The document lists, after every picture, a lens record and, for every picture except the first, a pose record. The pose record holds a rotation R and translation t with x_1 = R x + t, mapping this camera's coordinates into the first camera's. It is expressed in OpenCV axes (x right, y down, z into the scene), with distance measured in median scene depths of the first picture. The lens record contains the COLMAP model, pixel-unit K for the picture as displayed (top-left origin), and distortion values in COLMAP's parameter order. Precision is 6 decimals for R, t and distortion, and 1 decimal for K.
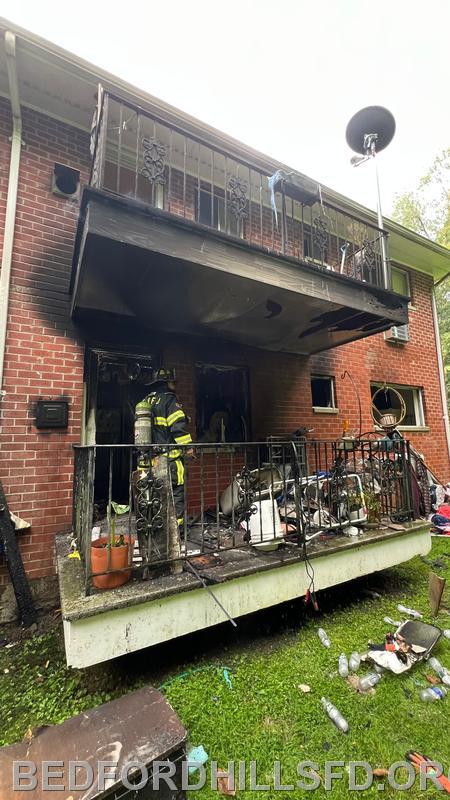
lens RADIAL K [[319.4, 0, 226.8], [0, 319.4, 399.1], [0, 0, 1]] dist [-0.002005, 0.000189]
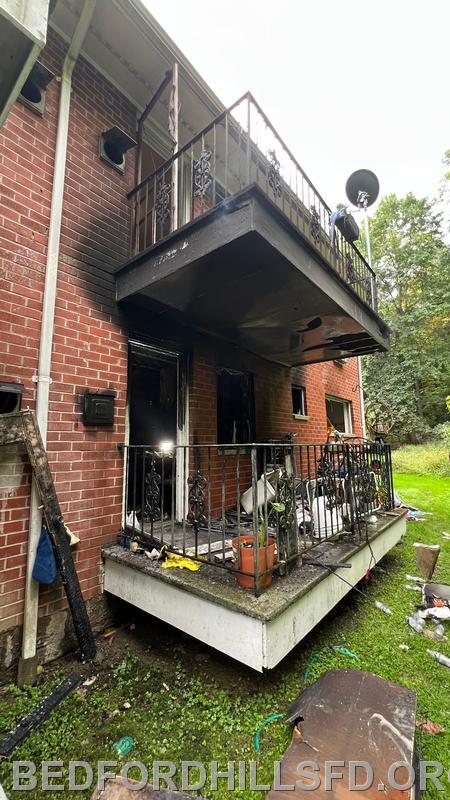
lens RADIAL K [[319.4, 0, 226.8], [0, 319.4, 399.1], [0, 0, 1]] dist [-0.002005, 0.000189]
pose [[0.933740, 0.061431, 0.352641, -0.515219], [-0.056481, 0.998107, -0.024319, 0.020335], [-0.353467, 0.002790, 0.935443, 0.061174]]
